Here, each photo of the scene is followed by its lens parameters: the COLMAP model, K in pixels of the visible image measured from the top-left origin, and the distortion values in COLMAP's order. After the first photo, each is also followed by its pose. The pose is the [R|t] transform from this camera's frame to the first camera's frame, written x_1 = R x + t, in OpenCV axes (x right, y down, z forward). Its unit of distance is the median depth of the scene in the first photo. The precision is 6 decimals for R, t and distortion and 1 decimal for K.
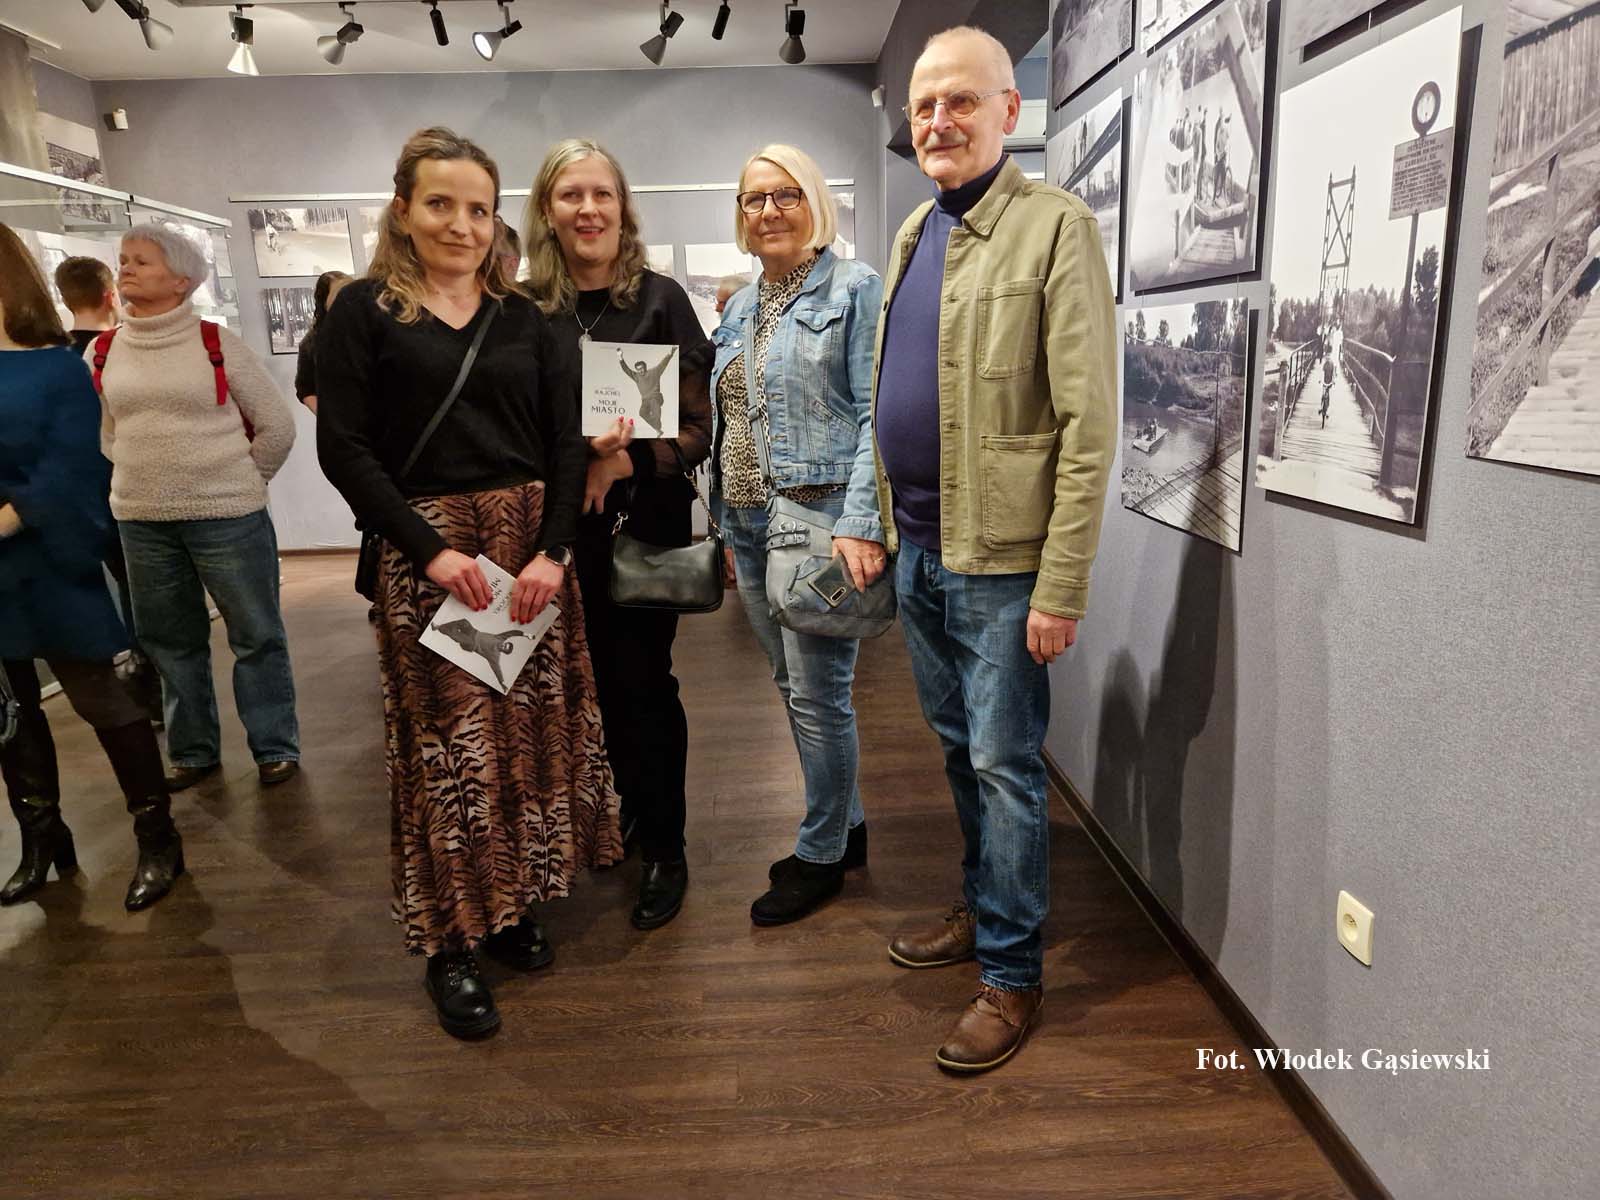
lens RADIAL K [[1058.2, 0, 795.2], [0, 1058.2, 624.6], [0, 0, 1]] dist [0.067573, -0.054816]
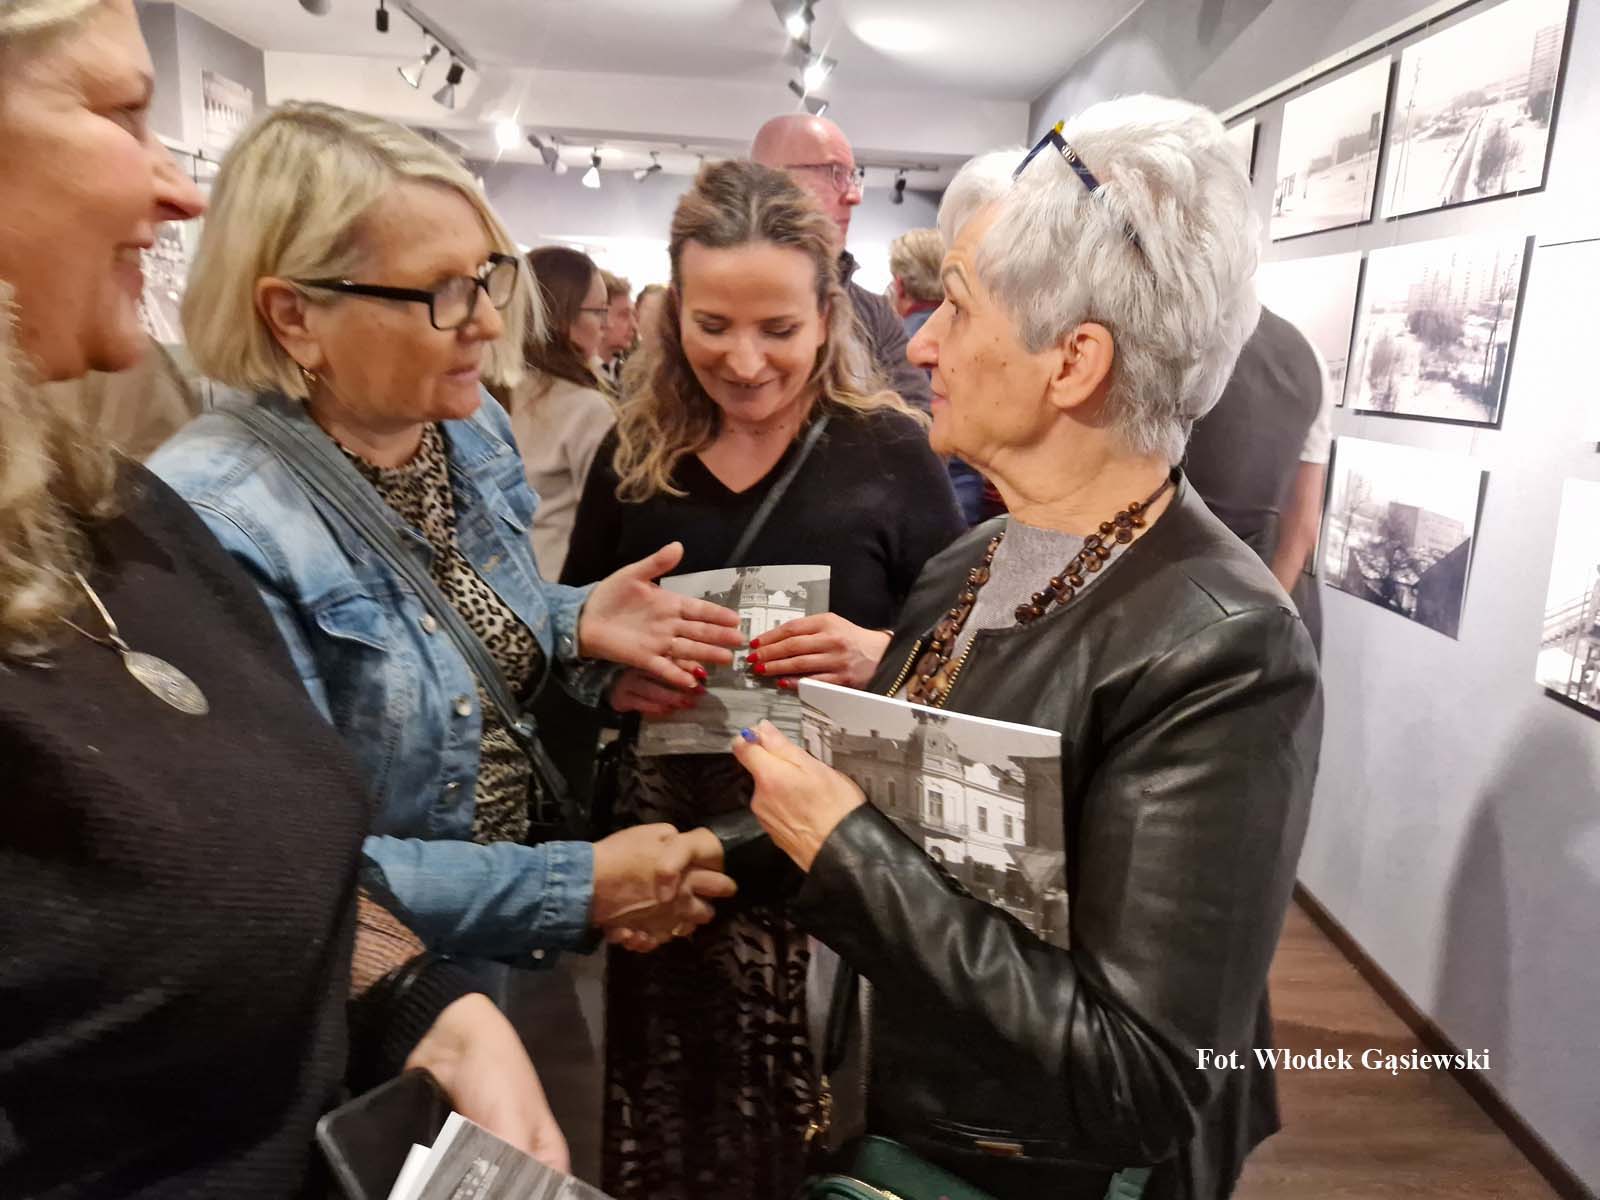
lens RADIAL K [[1067.0, 0, 822.5], [0, 1067.0, 567.9], [0, 0, 1]] dist [0.067553, -0.060792]
pose [[0.995906, 0.089405, 0.013345, -0.288234], [-0.088884, 0.995407, -0.035572, 0.454106], [-0.016464, 0.034240, 0.999278, -2.302990]]
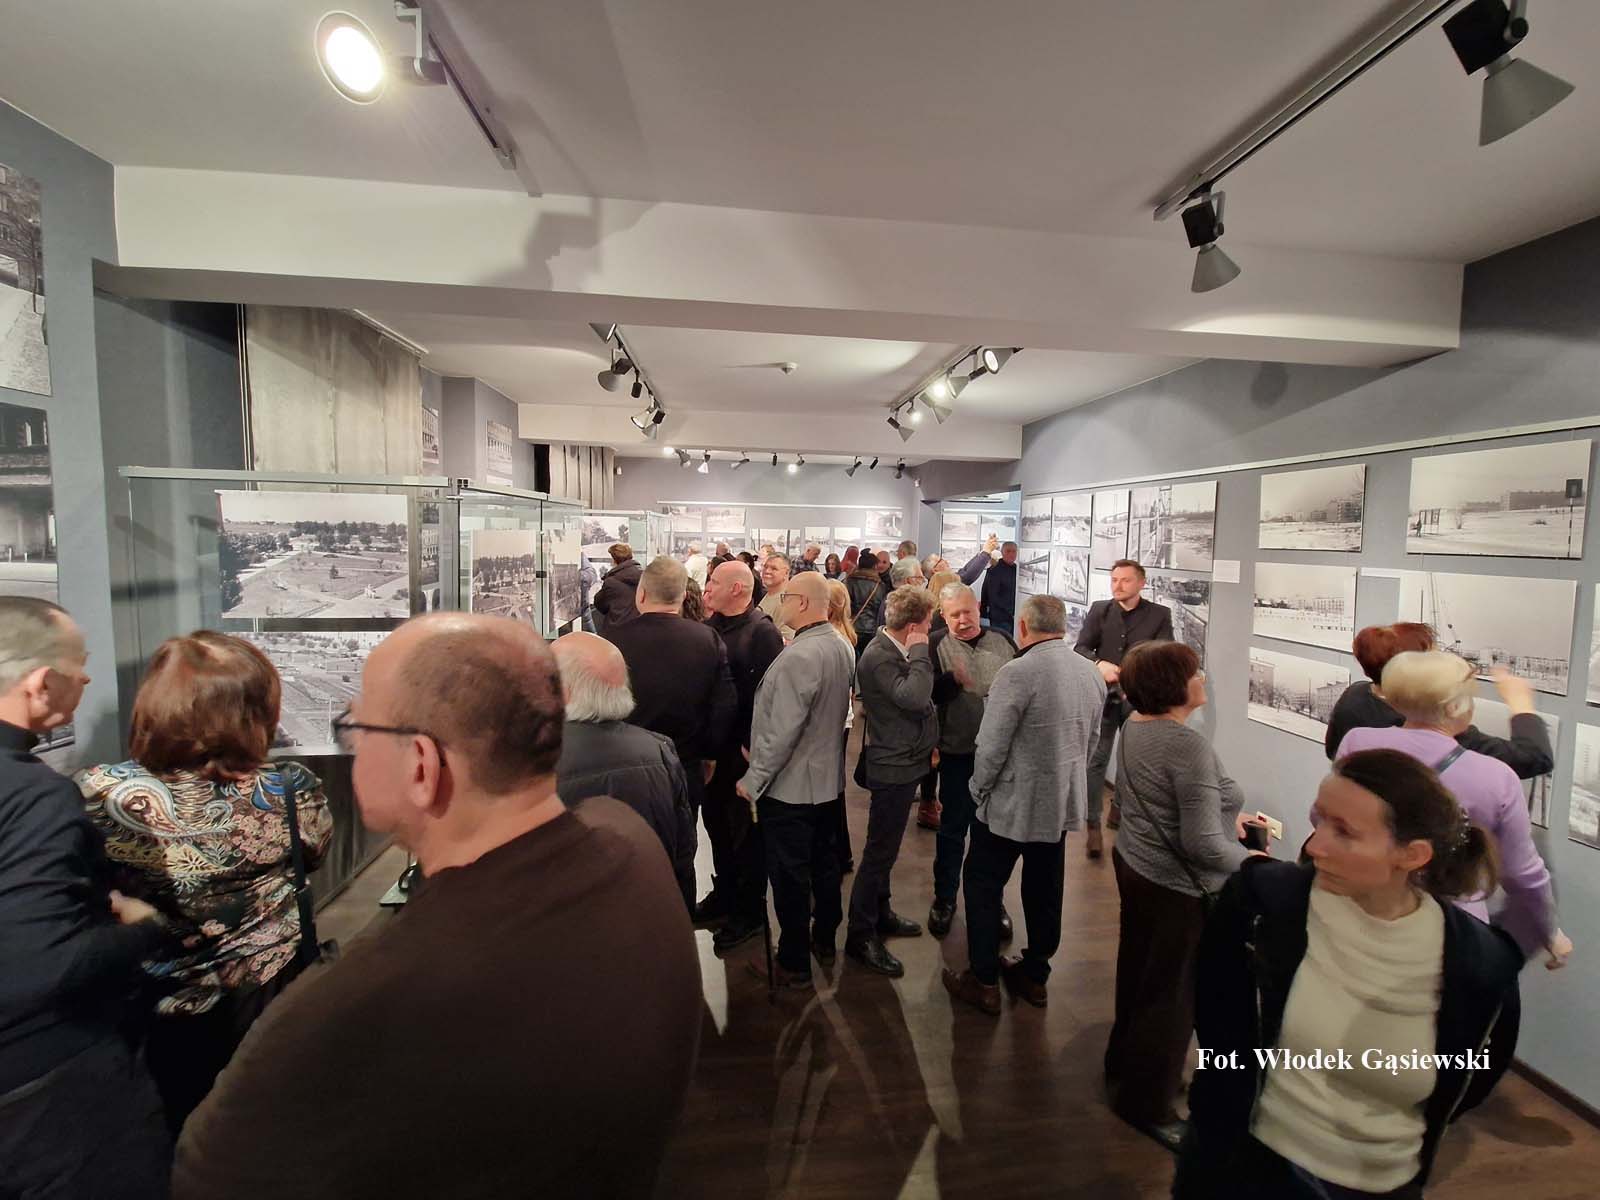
lens RADIAL K [[648.4, 0, 812.2], [0, 648.4, 586.7], [0, 0, 1]] dist [0.013926, -0.007487]
pose [[0.995402, 0.050427, 0.081443, -1.059794], [-0.036404, 0.985571, -0.165304, 0.128349], [-0.088604, 0.161579, 0.982874, -1.813388]]
